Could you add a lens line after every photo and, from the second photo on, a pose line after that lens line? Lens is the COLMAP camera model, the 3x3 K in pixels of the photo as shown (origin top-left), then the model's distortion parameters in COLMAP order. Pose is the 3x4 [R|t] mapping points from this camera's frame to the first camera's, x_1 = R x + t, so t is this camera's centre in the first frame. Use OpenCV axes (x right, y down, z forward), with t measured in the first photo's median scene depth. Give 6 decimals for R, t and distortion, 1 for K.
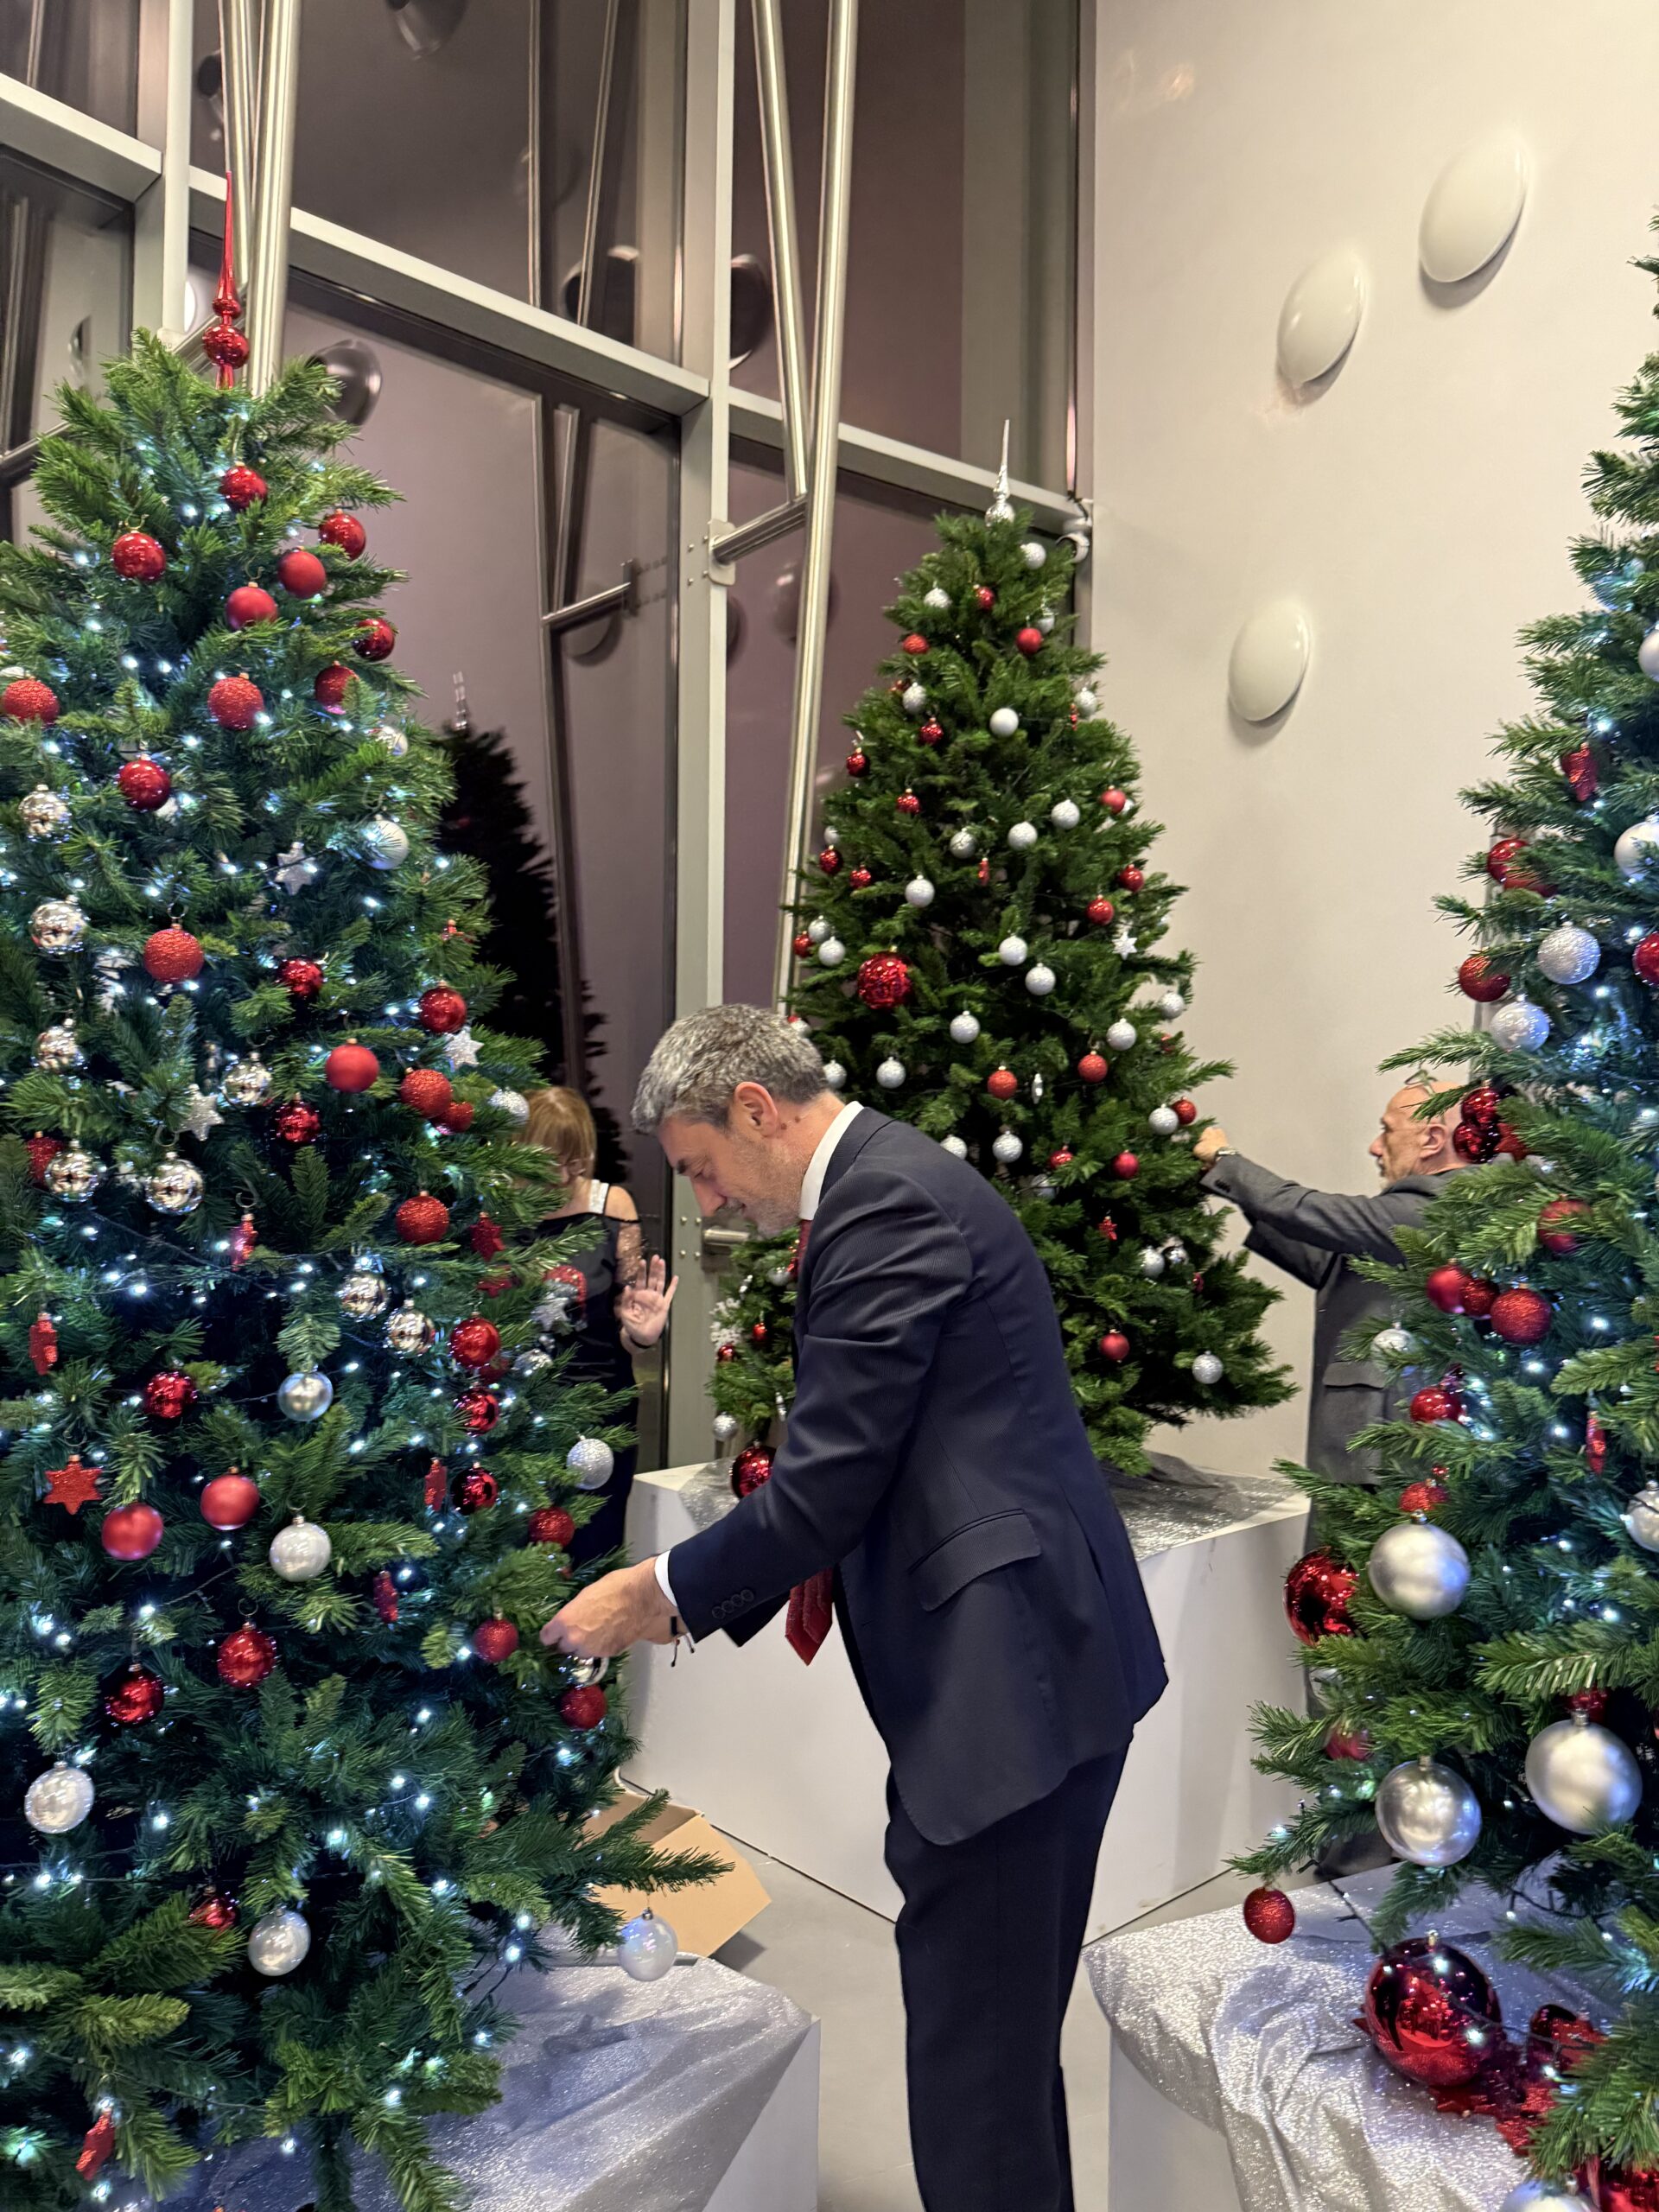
lens RADIAL K [[1559.5, 0, 829.5], [0, 1559.5, 1106.0], [0, 0, 1]] dist [-0.005851, -0.009904]
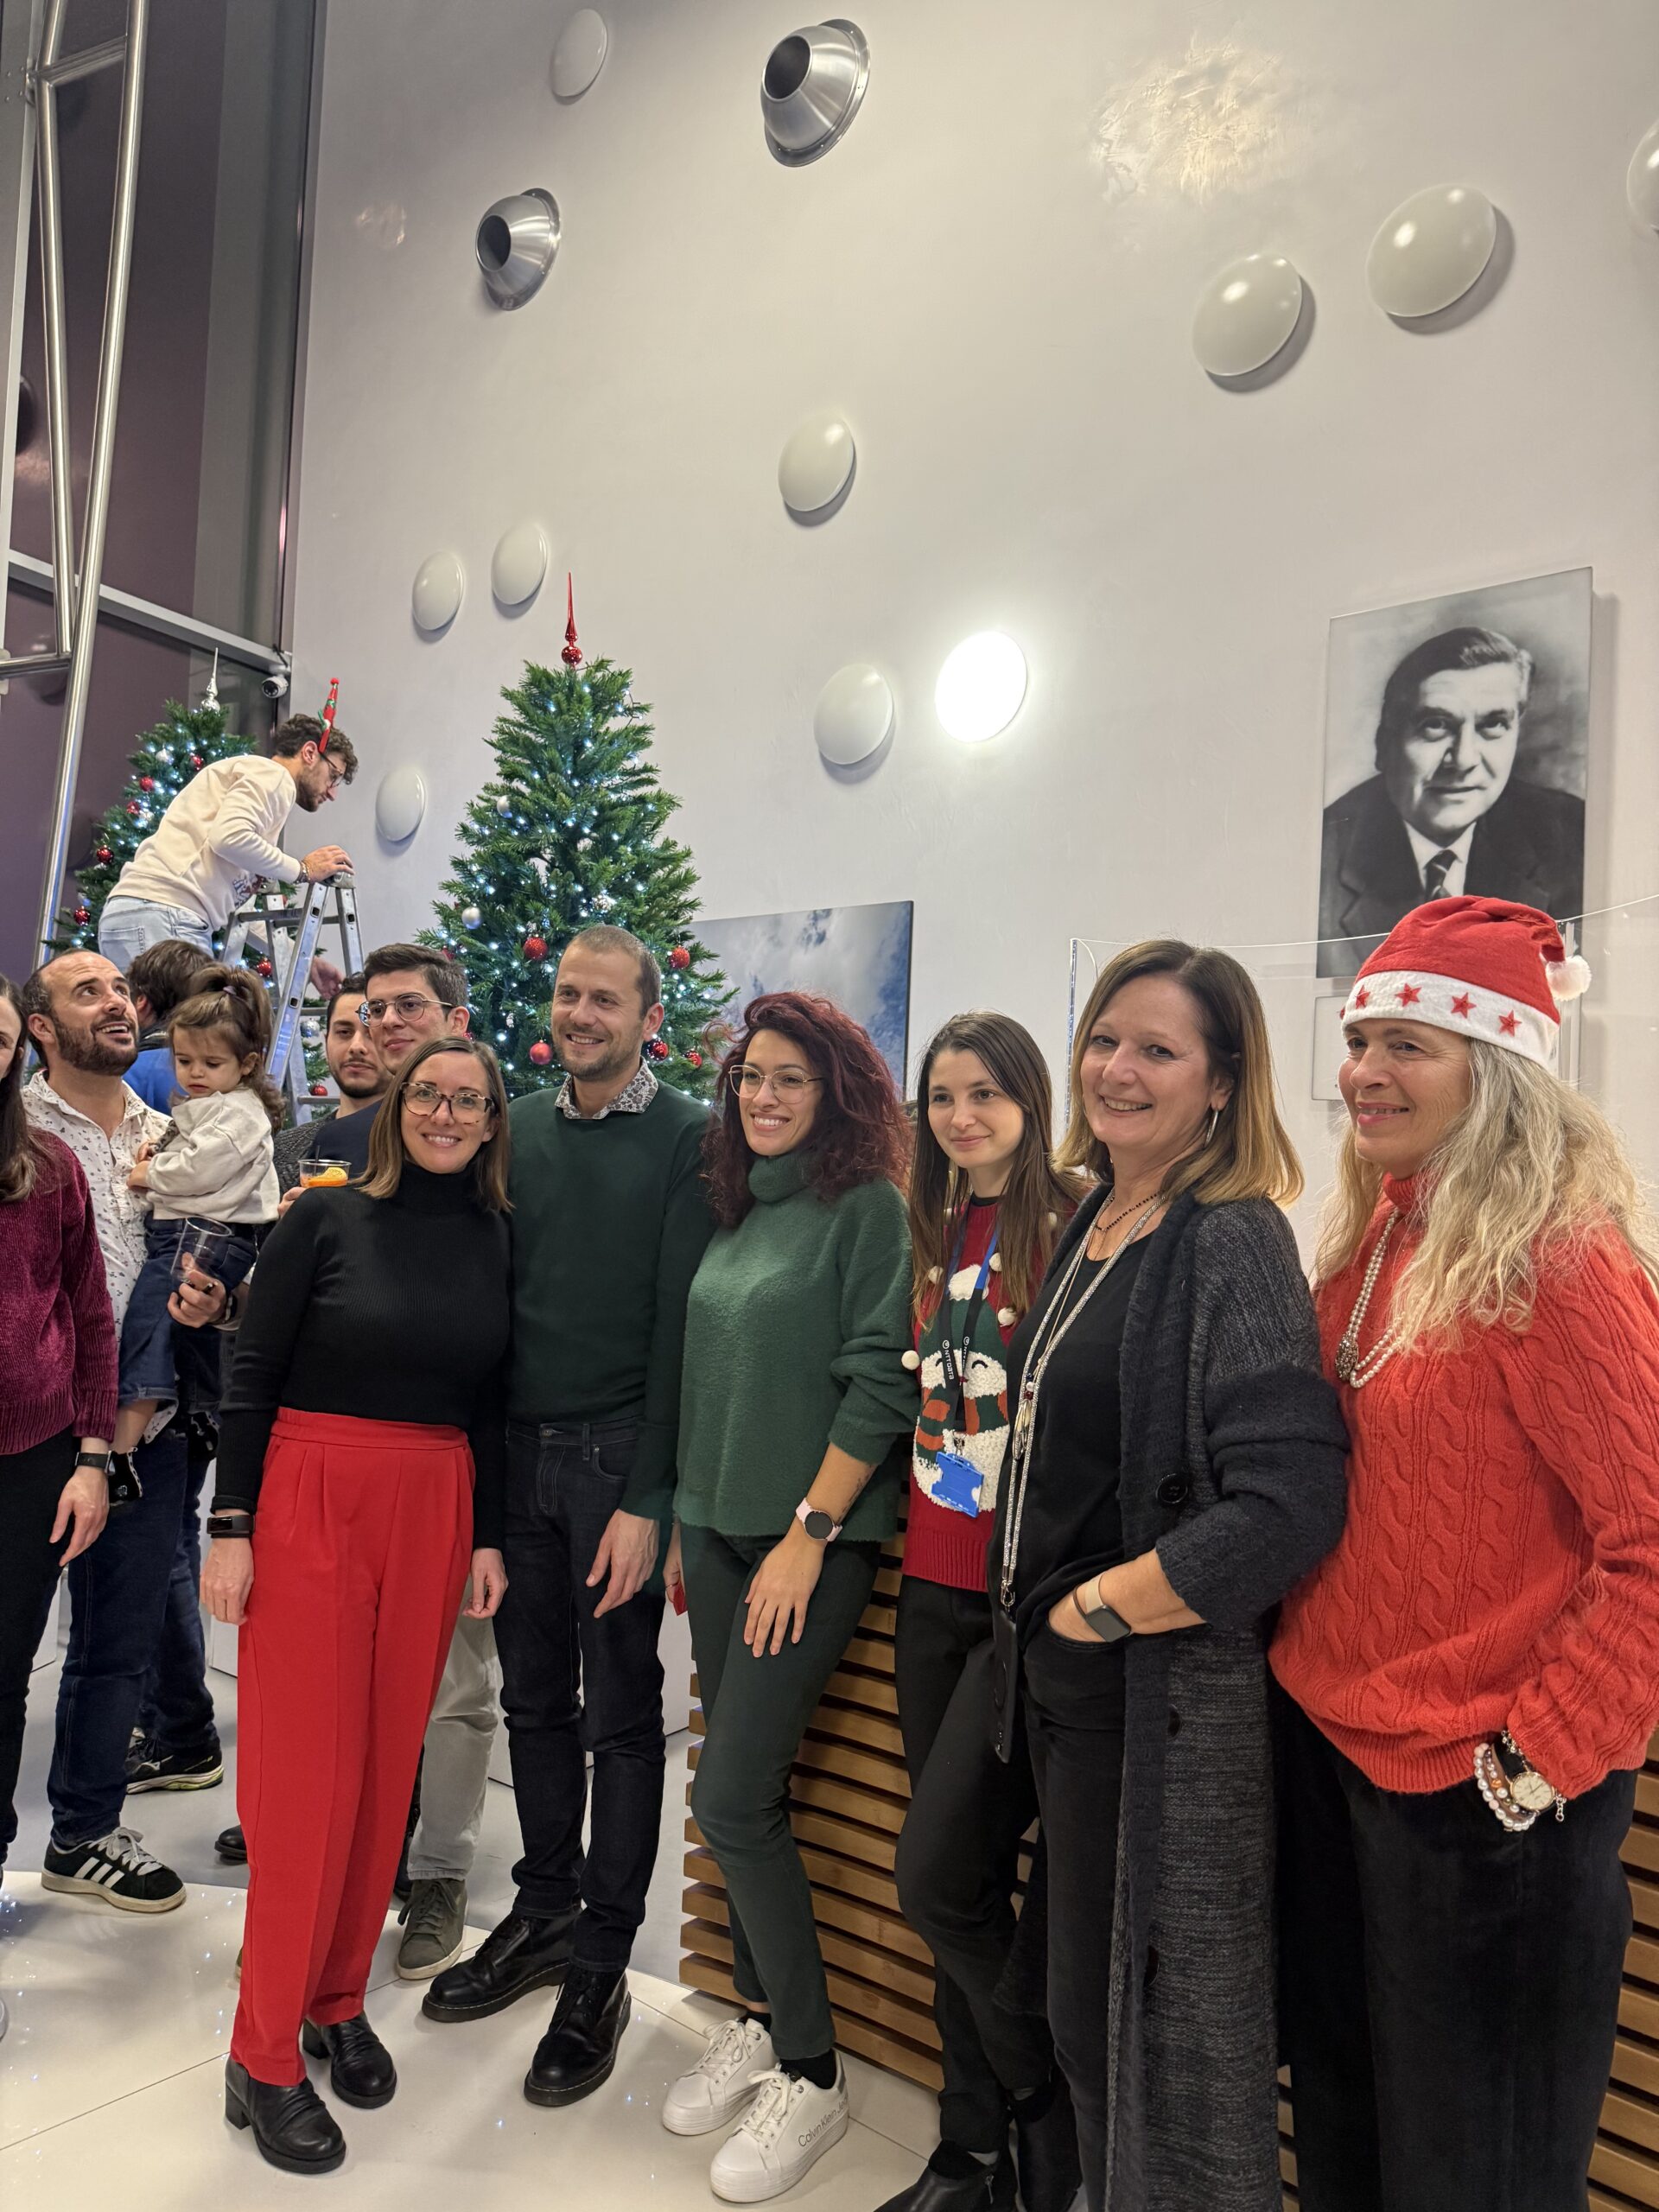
lens RADIAL K [[1559.5, 0, 829.5], [0, 1559.5, 1106.0], [0, 0, 1]] dist [-0.005851, -0.009904]
pose [[0.885703, 0.039939, 0.462532, -0.038026], [-0.042238, 0.999093, -0.005390, 0.000214], [-0.462327, -0.014762, 0.886586, -0.544010]]
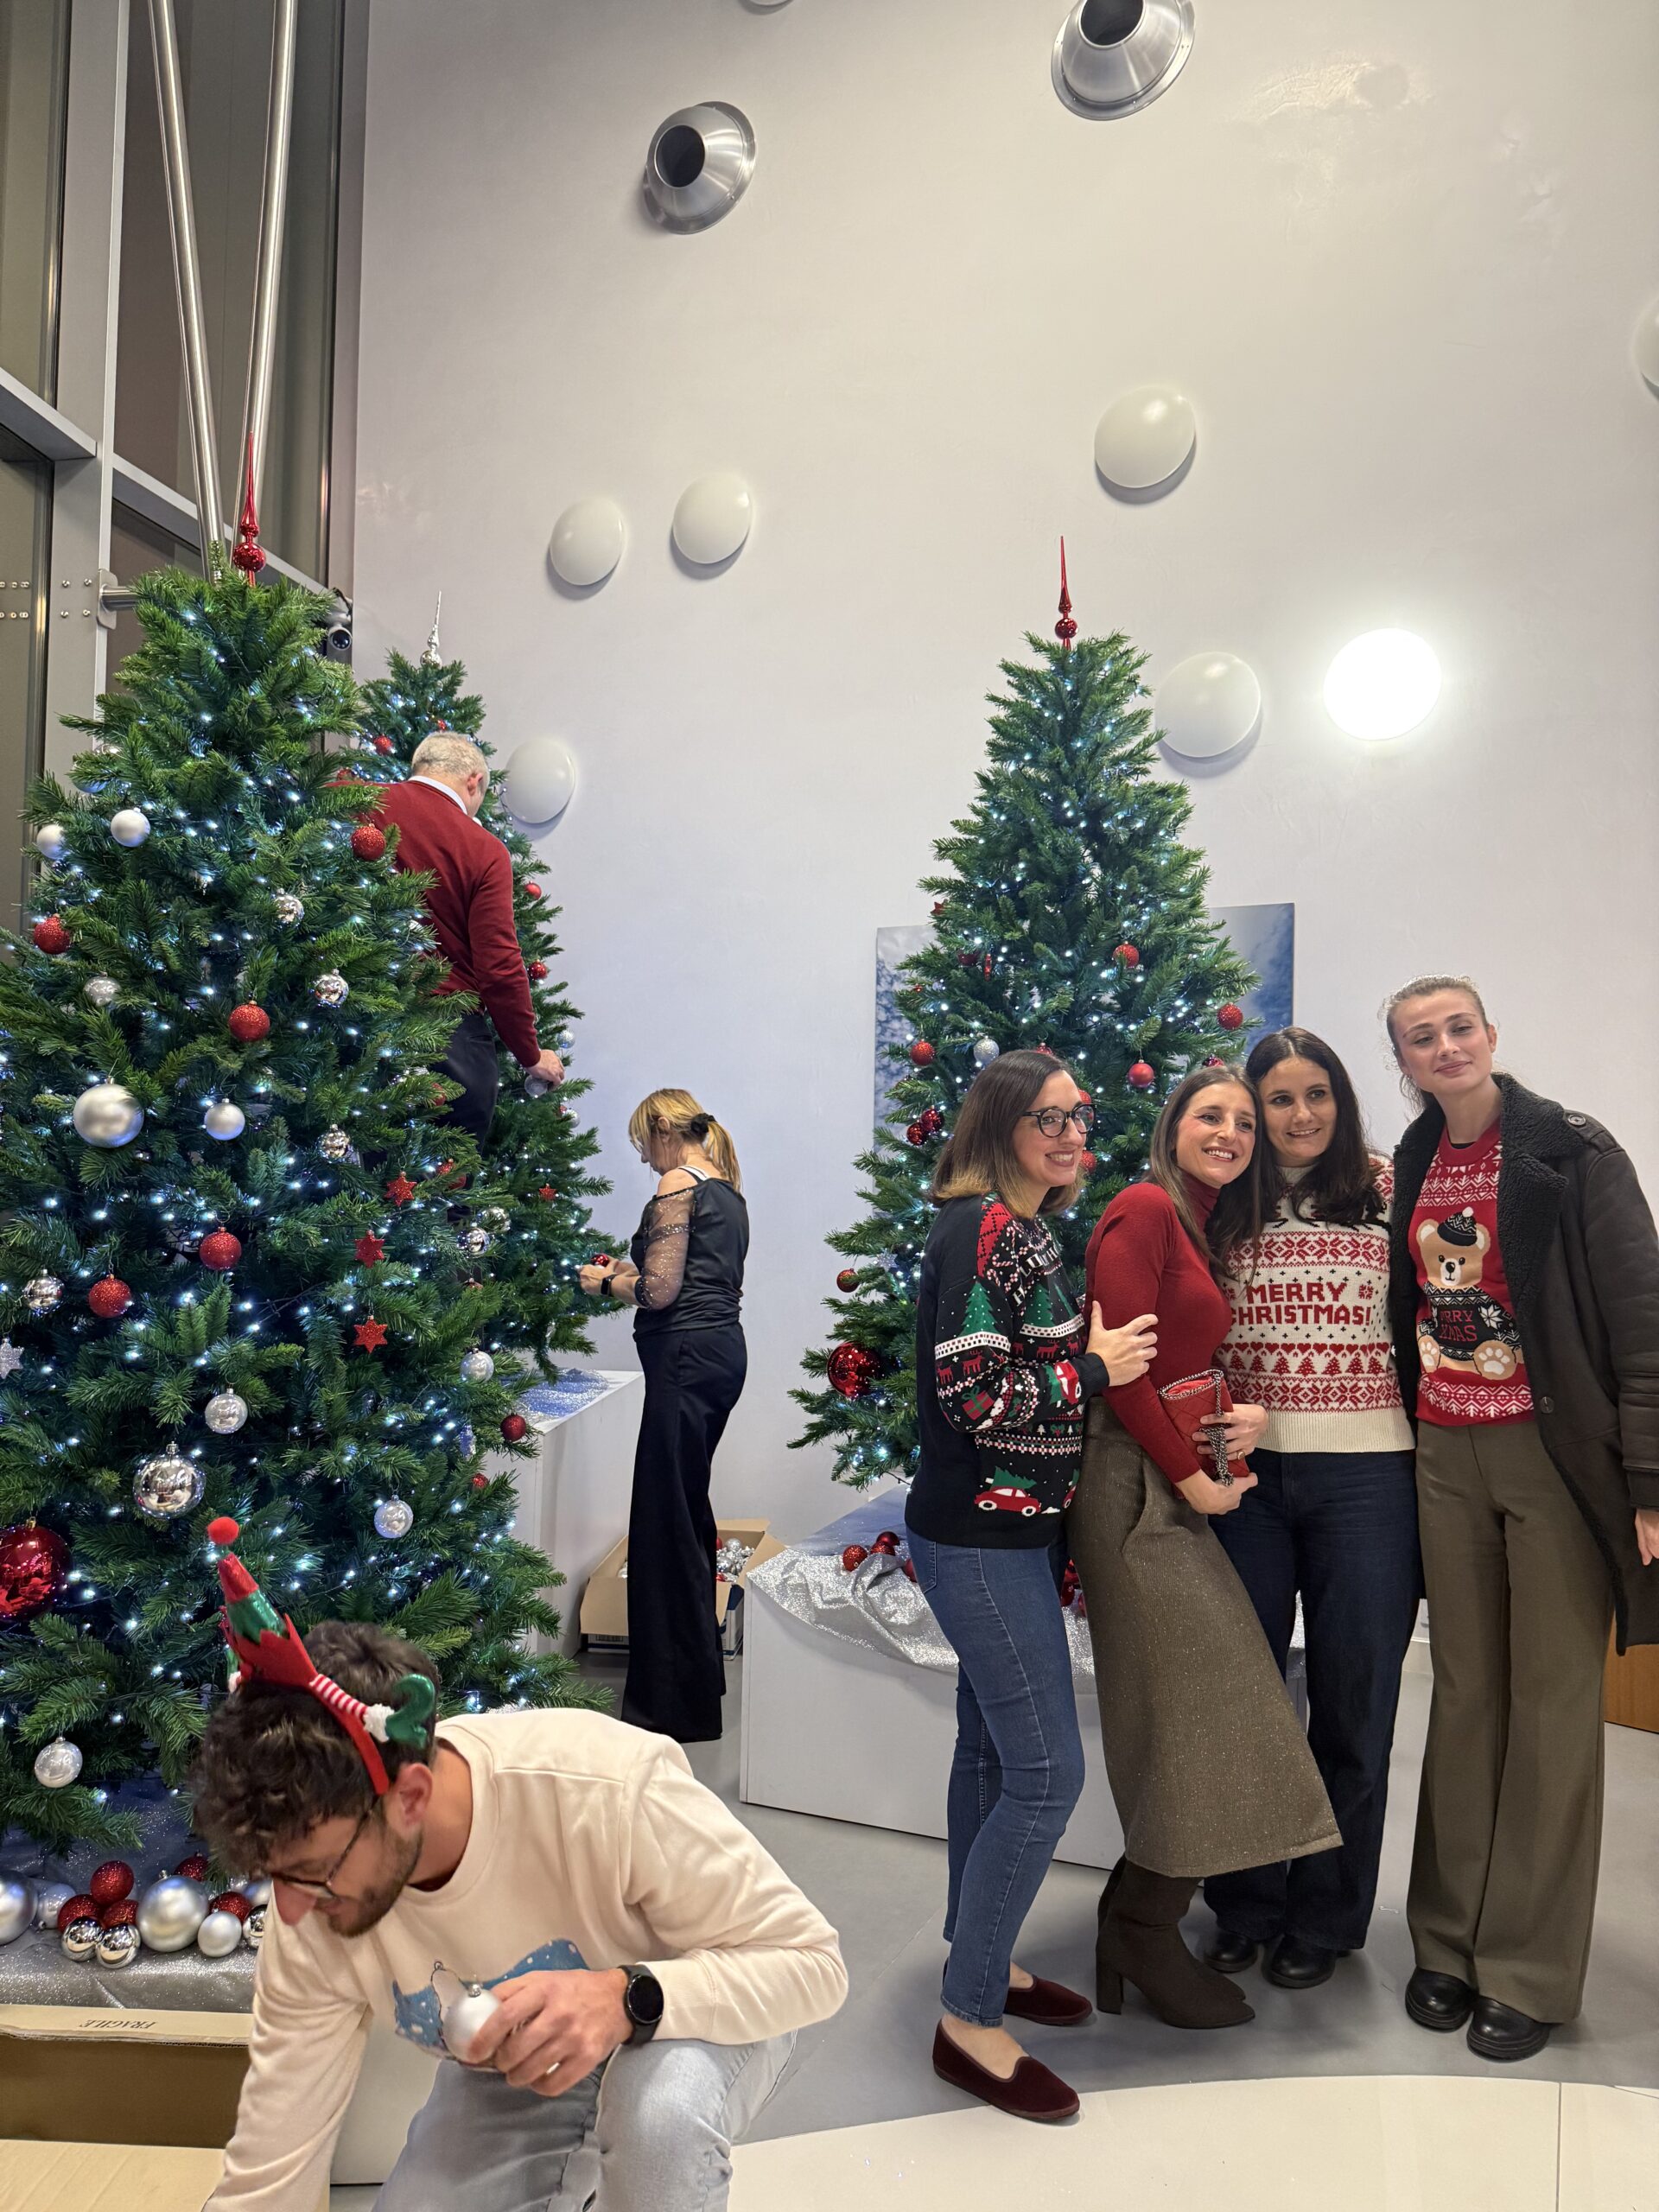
lens RADIAL K [[1559.5, 0, 829.5], [0, 1559.5, 1106.0], [0, 0, 1]] dist [-0.005851, -0.009904]
pose [[0.749403, 0.025020, 0.661641, -0.411152], [-0.028592, 0.999576, -0.005415, -0.000329], [-0.661496, -0.014860, 0.749801, -0.188279]]
